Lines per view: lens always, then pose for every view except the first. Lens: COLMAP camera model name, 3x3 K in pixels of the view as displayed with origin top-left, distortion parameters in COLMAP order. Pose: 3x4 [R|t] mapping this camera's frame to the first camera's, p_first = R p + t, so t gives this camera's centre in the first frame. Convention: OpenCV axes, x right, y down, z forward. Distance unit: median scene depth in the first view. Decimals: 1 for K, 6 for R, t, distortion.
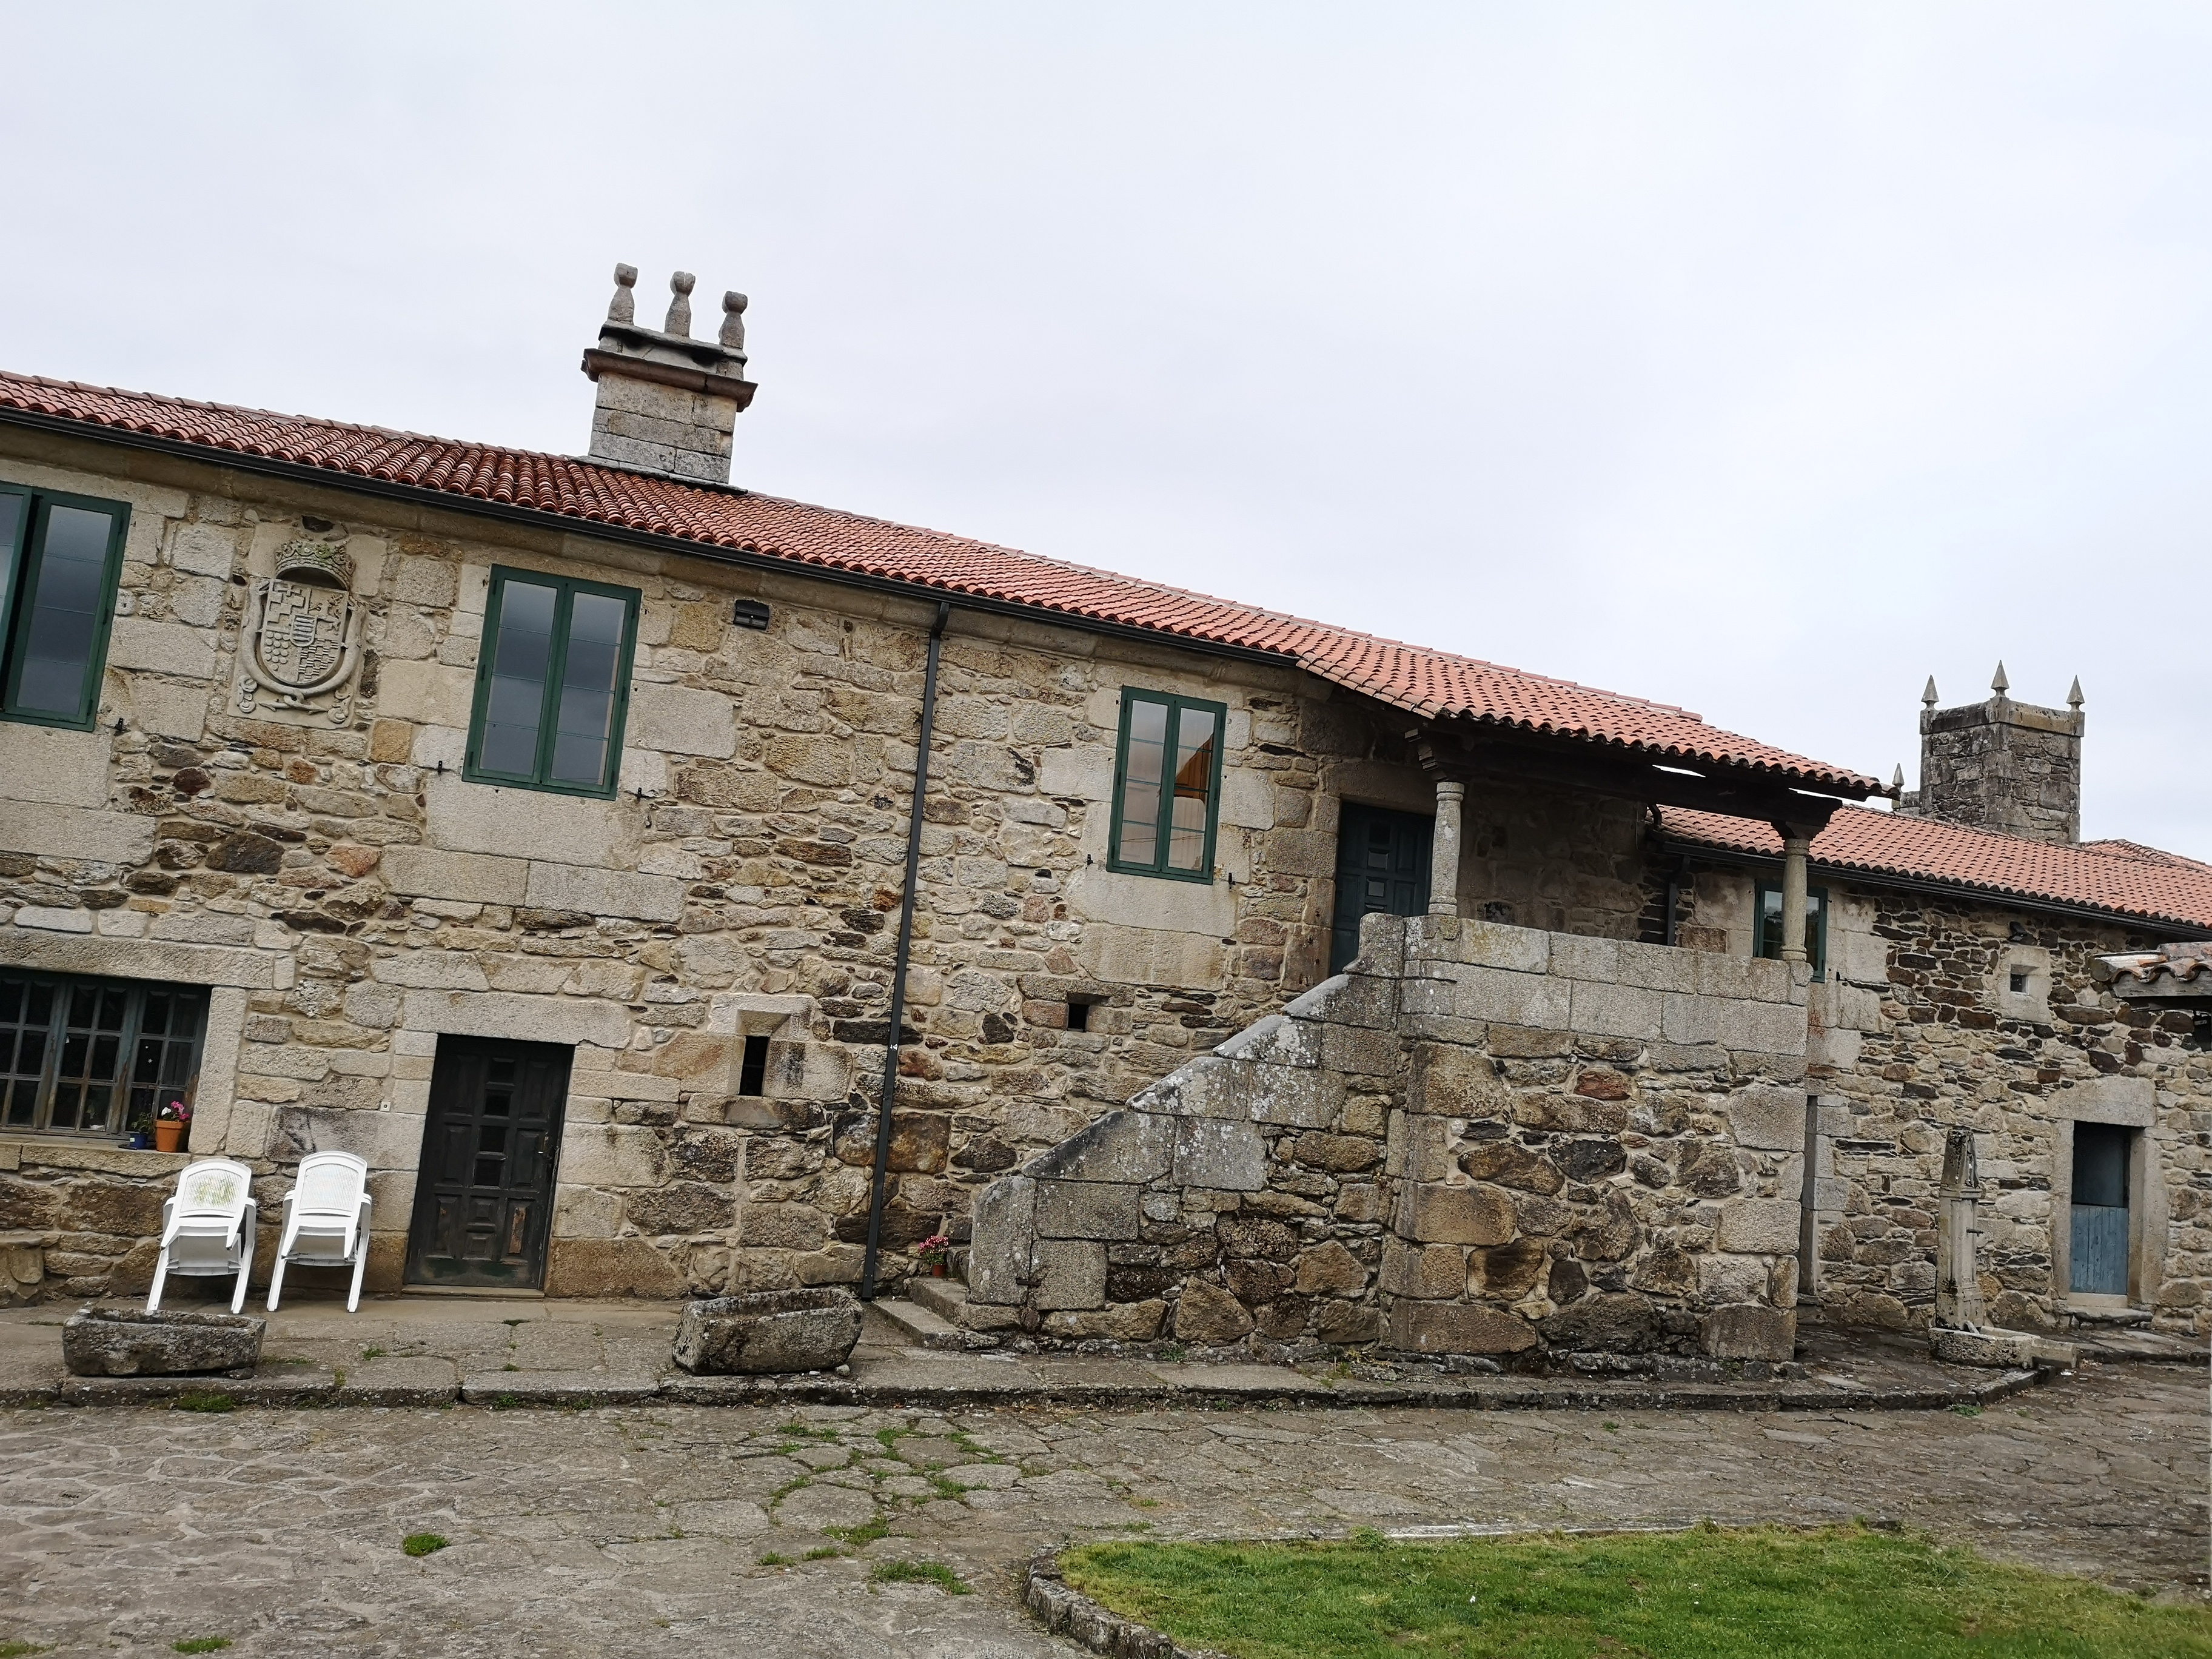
lens RADIAL K [[1729.3, 0, 1100.2], [0, 1729.3, 833.1], [0, 0, 1]] dist [0.065579, -0.119430]
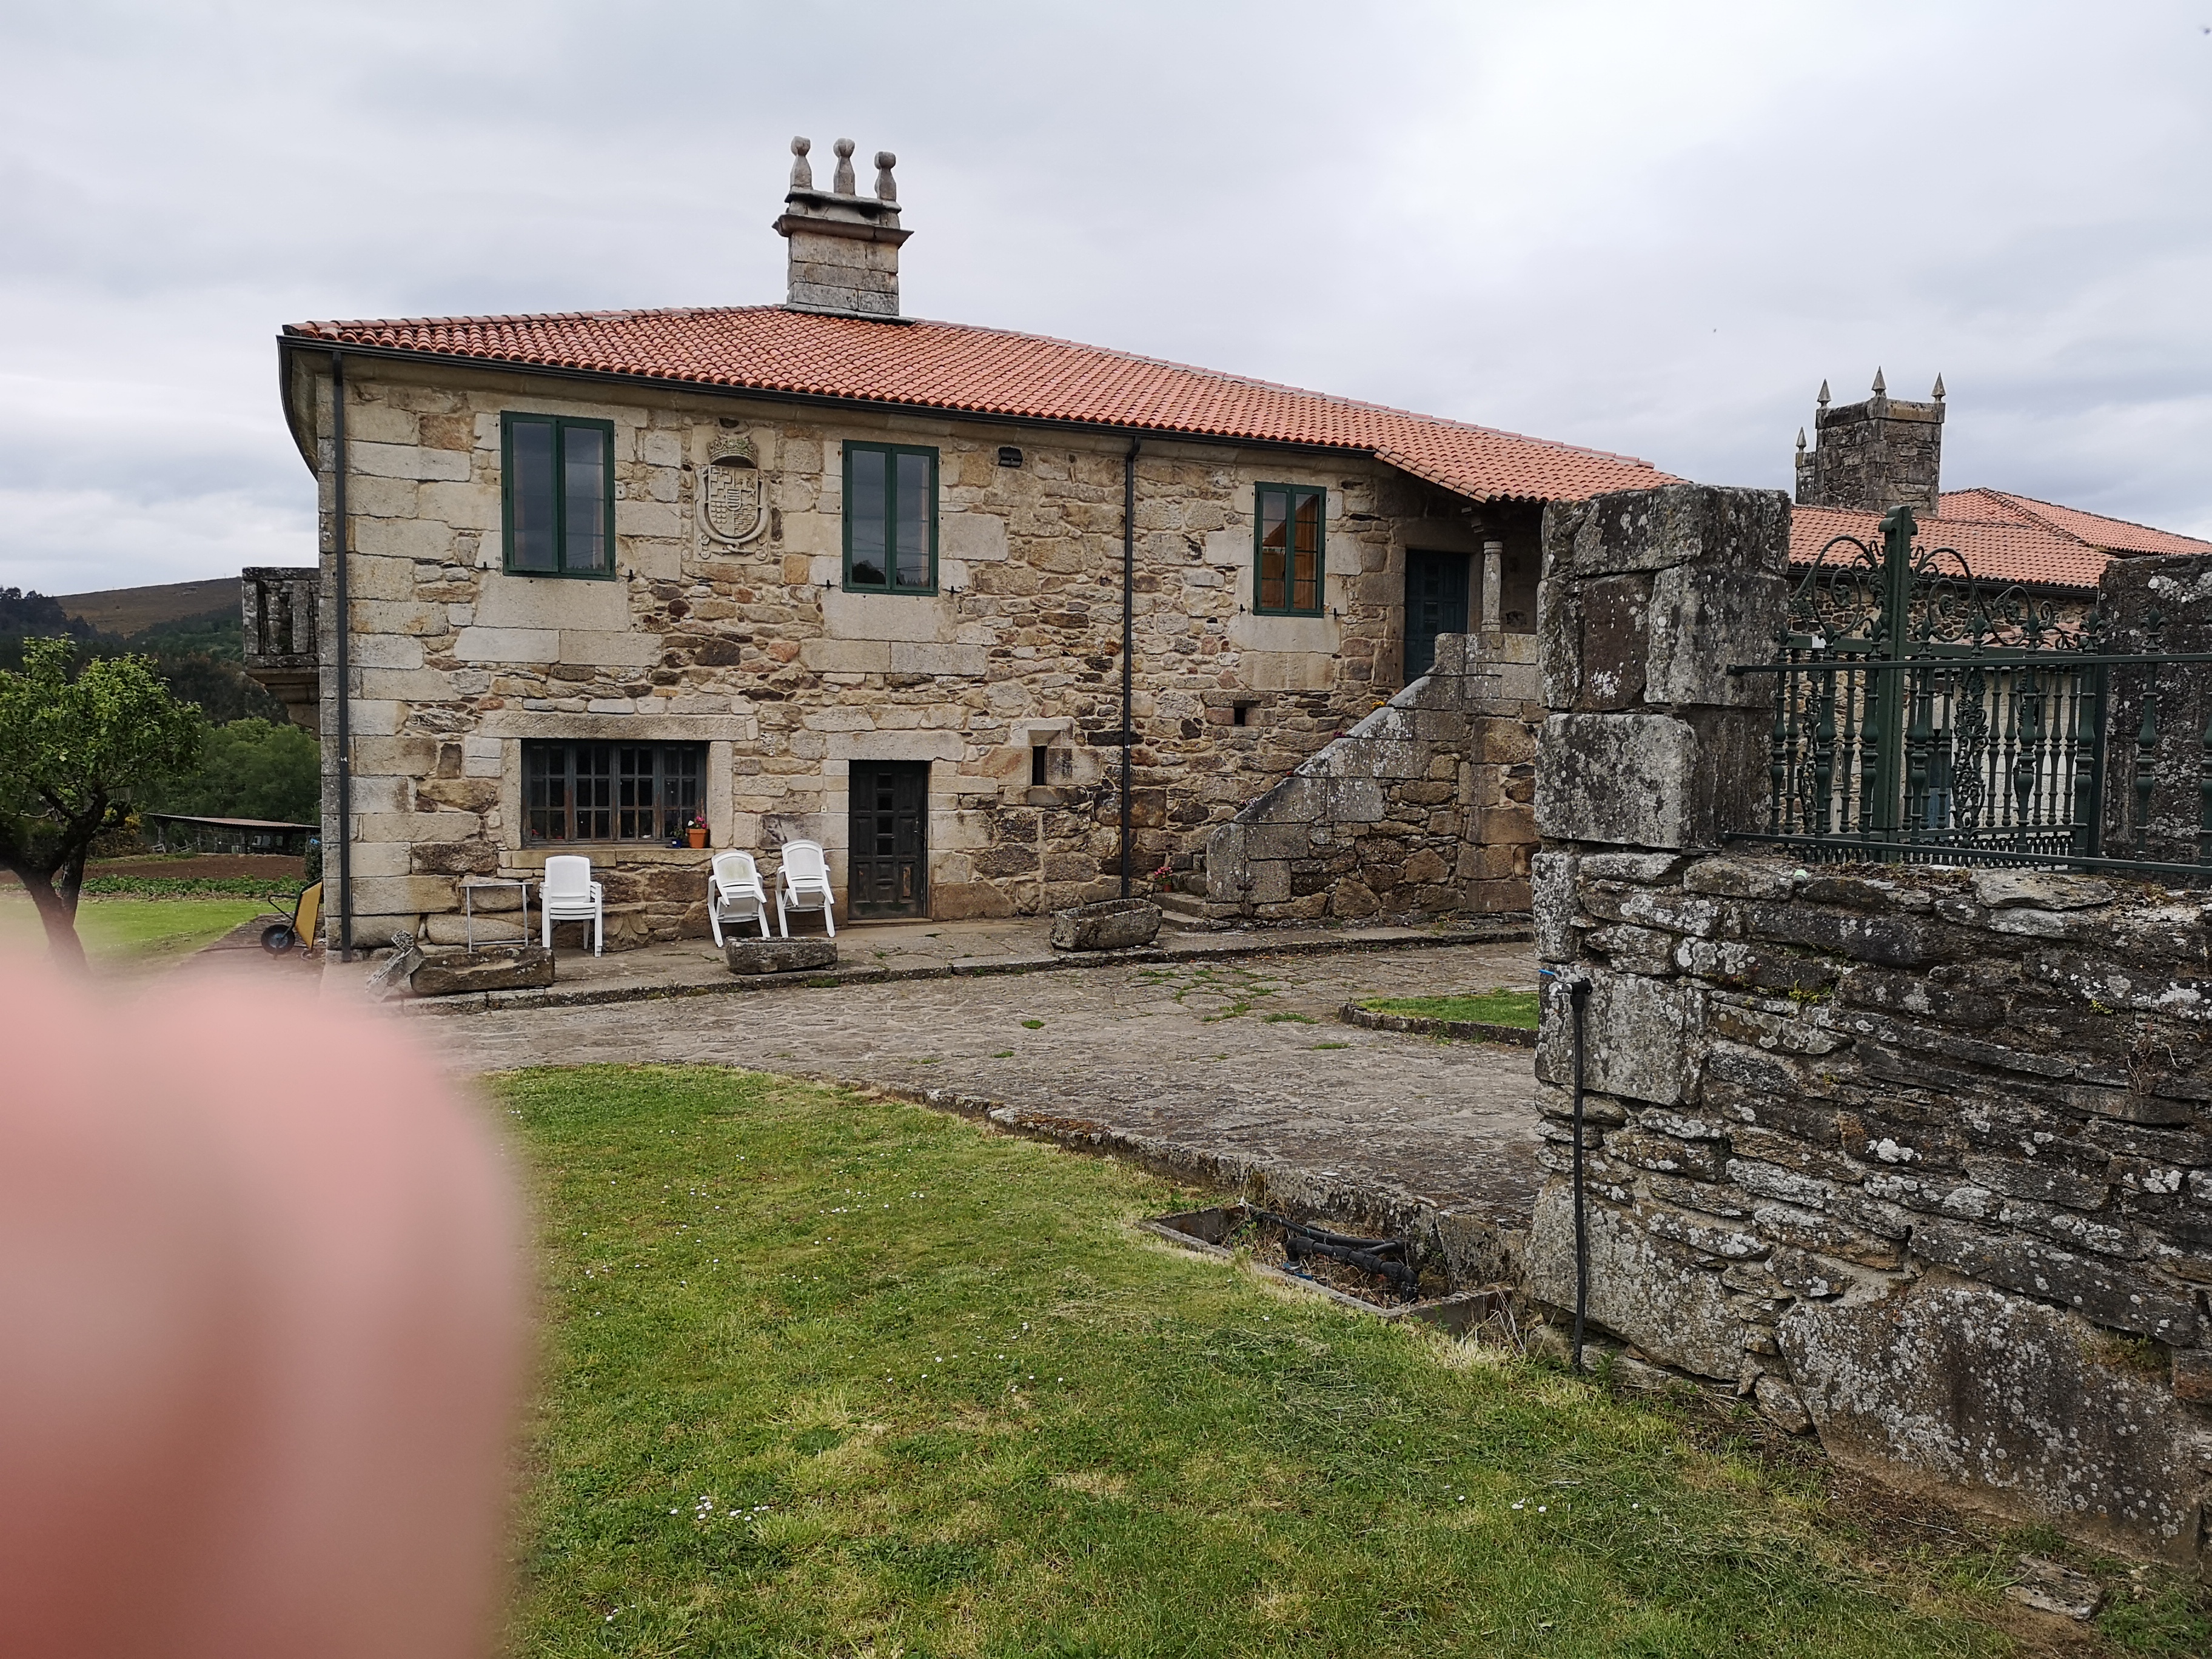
lens RADIAL K [[1677.7, 0, 1111.7], [0, 1677.7, 829.4], [0, 0, 1]] dist [0.076905, -0.087947]
pose [[0.996413, -0.077257, 0.034545, -0.196107], [0.069176, 0.978676, 0.193410, -0.091452], [-0.048751, -0.190326, 0.980510, -0.452870]]
